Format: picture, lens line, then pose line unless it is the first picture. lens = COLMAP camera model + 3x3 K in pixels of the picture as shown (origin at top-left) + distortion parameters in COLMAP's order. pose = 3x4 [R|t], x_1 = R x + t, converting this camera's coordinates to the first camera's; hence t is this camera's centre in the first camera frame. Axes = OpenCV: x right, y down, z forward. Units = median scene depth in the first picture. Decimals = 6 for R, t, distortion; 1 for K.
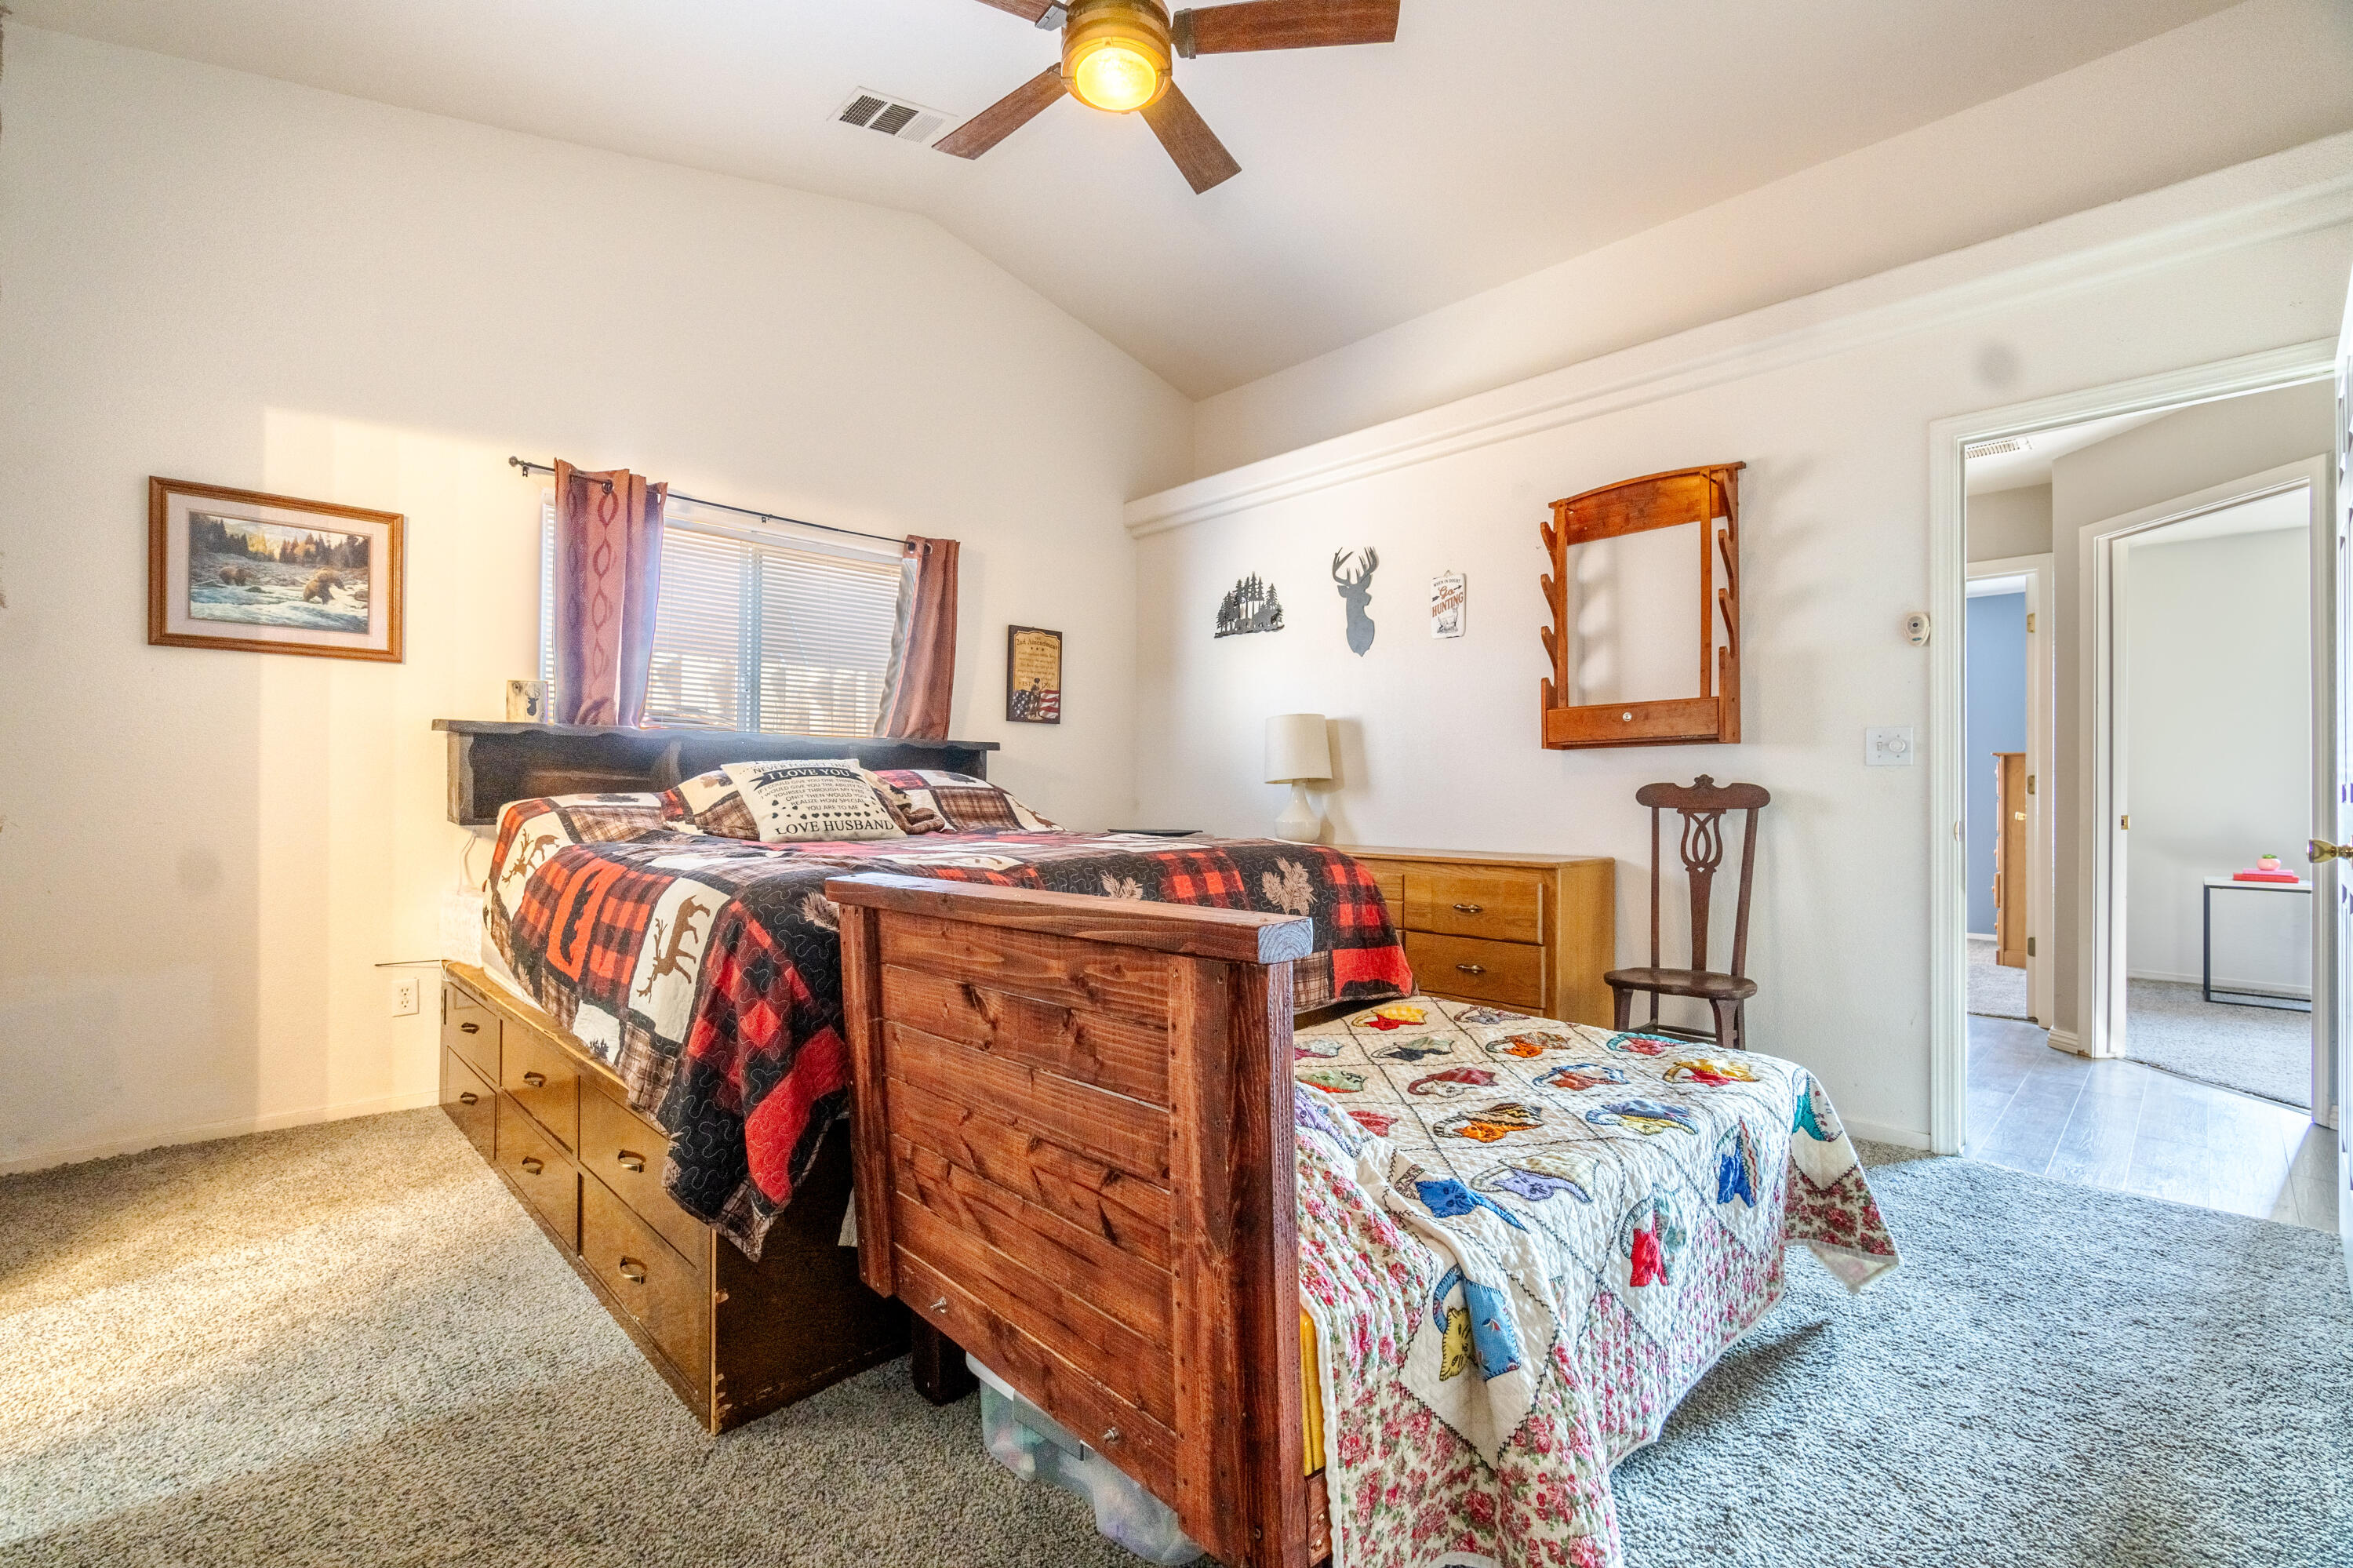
lens RADIAL K [[1012.7, 0, 1173.1], [0, 1012.7, 788.9], [0, 0, 1]] dist [-0.005376, 0.001712]
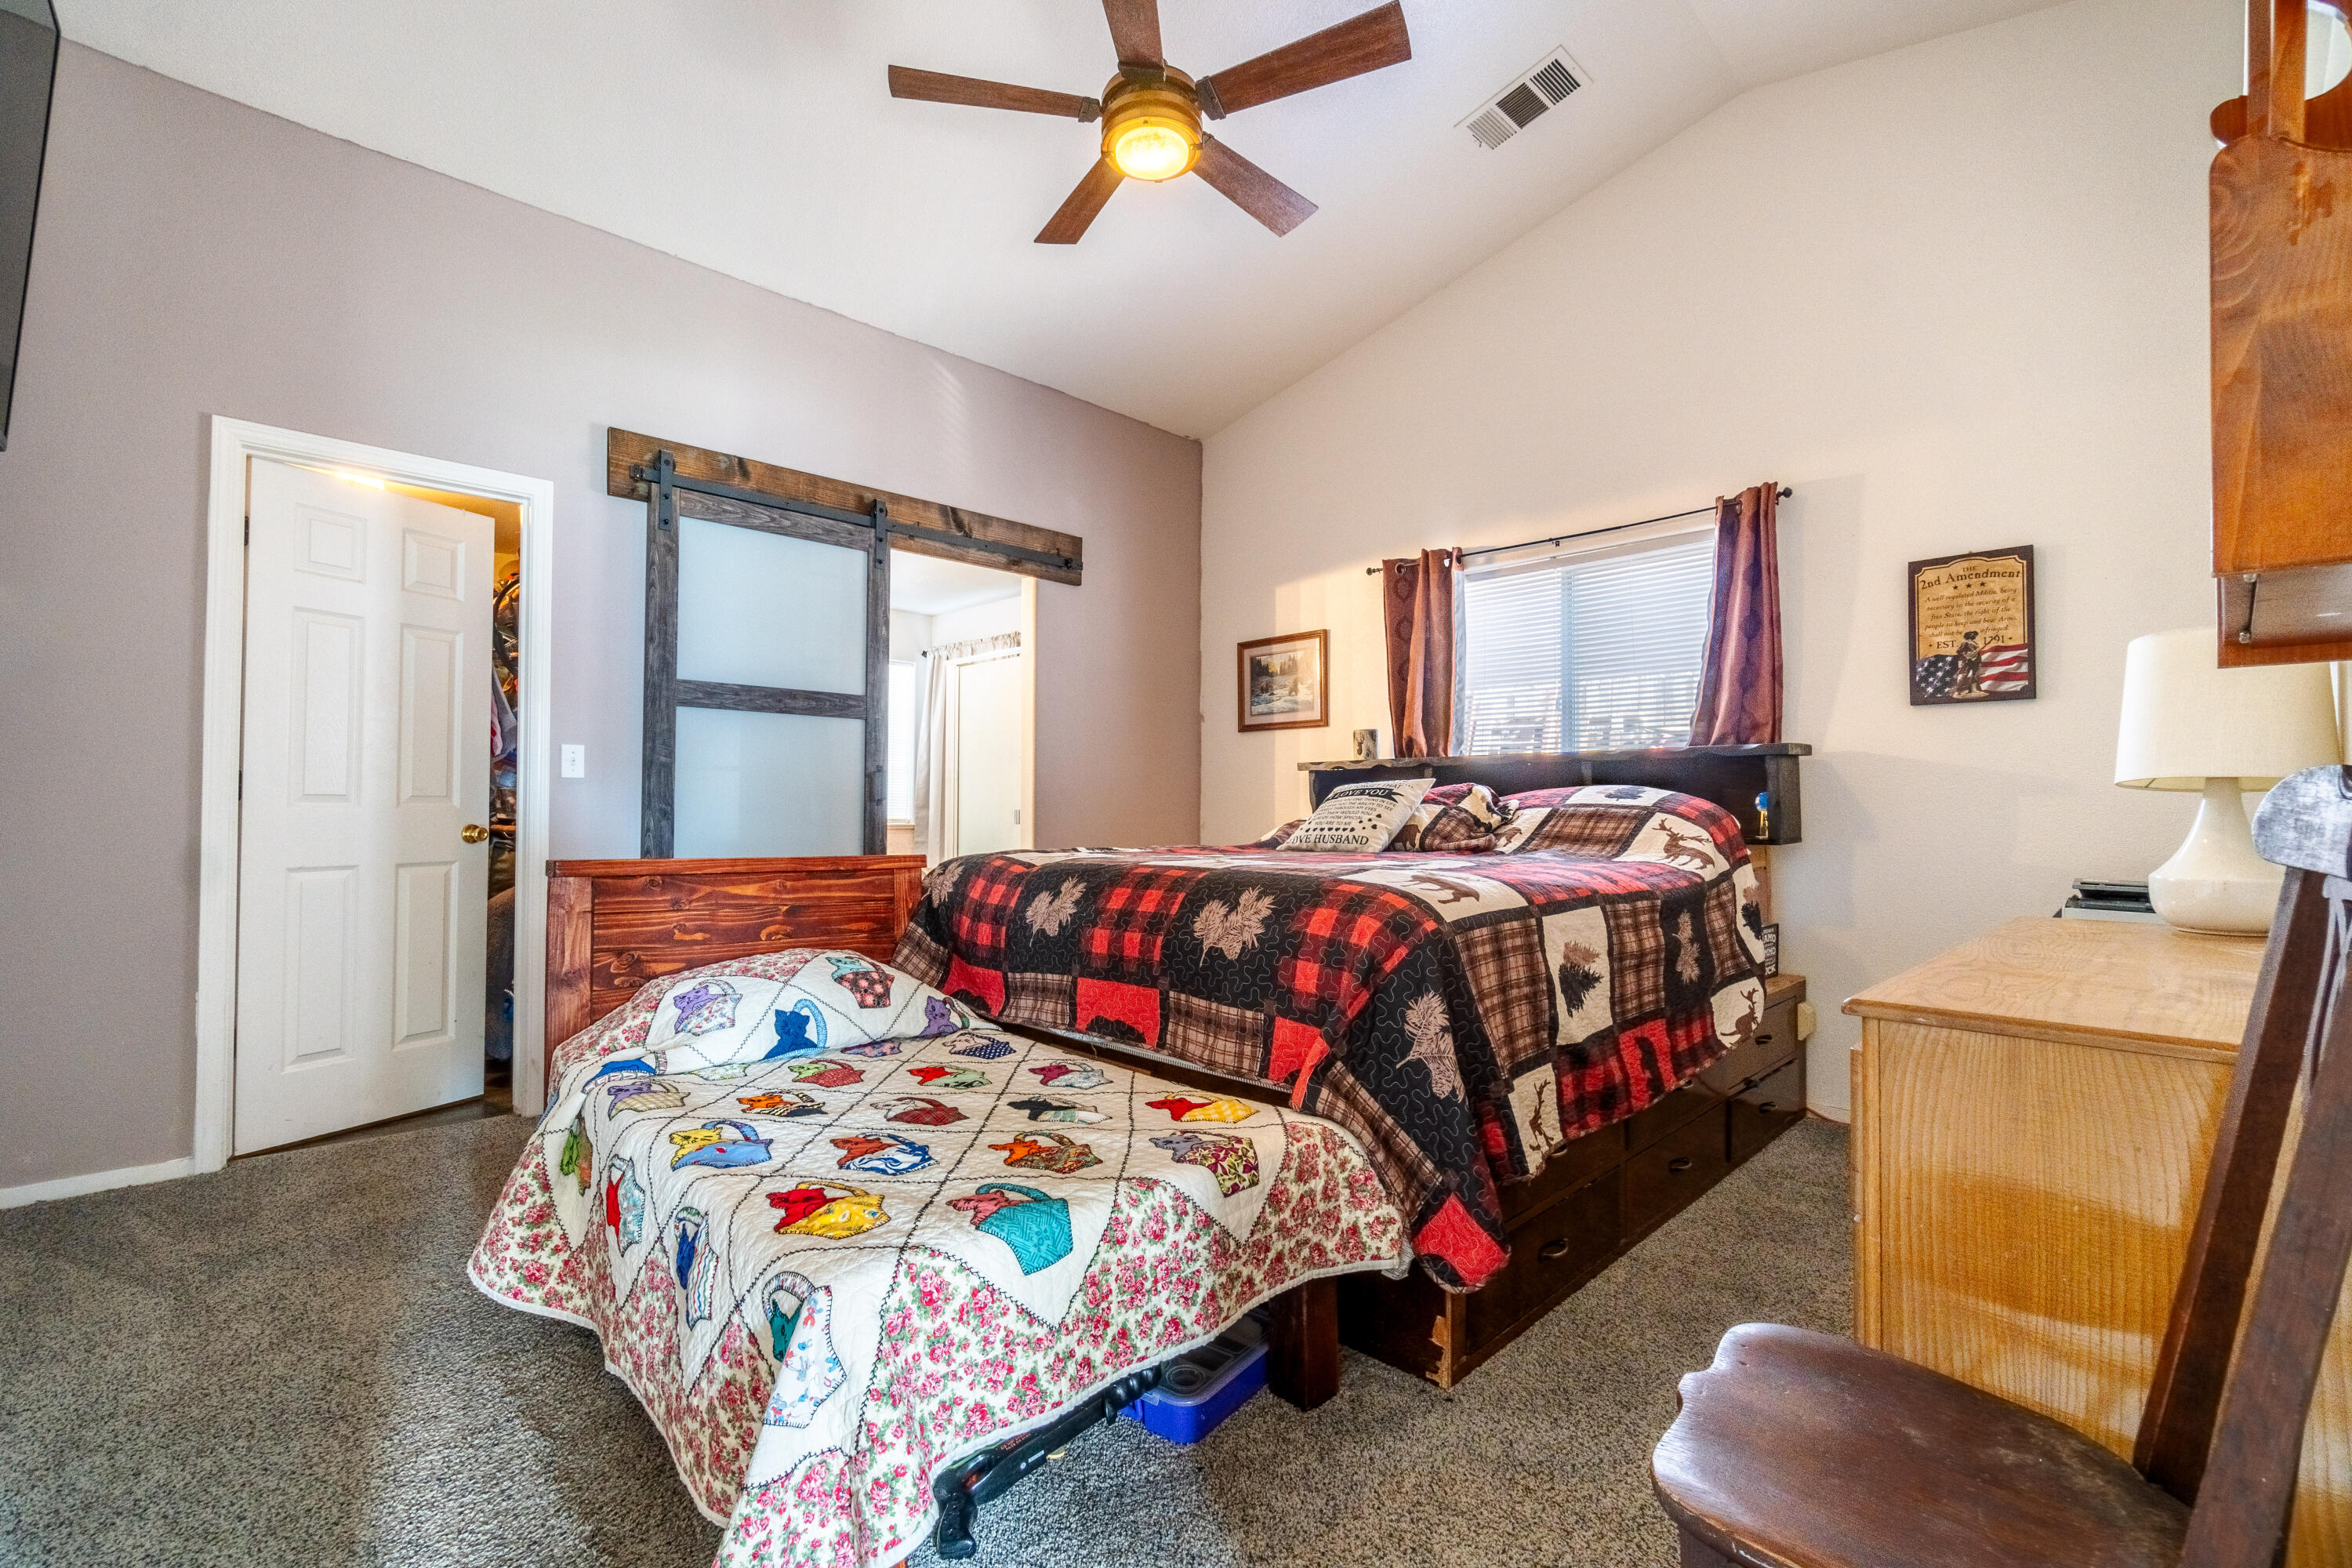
lens RADIAL K [[1012.2, 0, 1173.1], [0, 1012.2, 791.4], [0, 0, 1]] dist [-0.005376, 0.001712]
pose [[0.000769, -0.019602, -0.999808, 0.805984], [0.001397, 0.999807, -0.019601, 0.004394], [0.999999, -0.001382, 0.000797, 0.804745]]
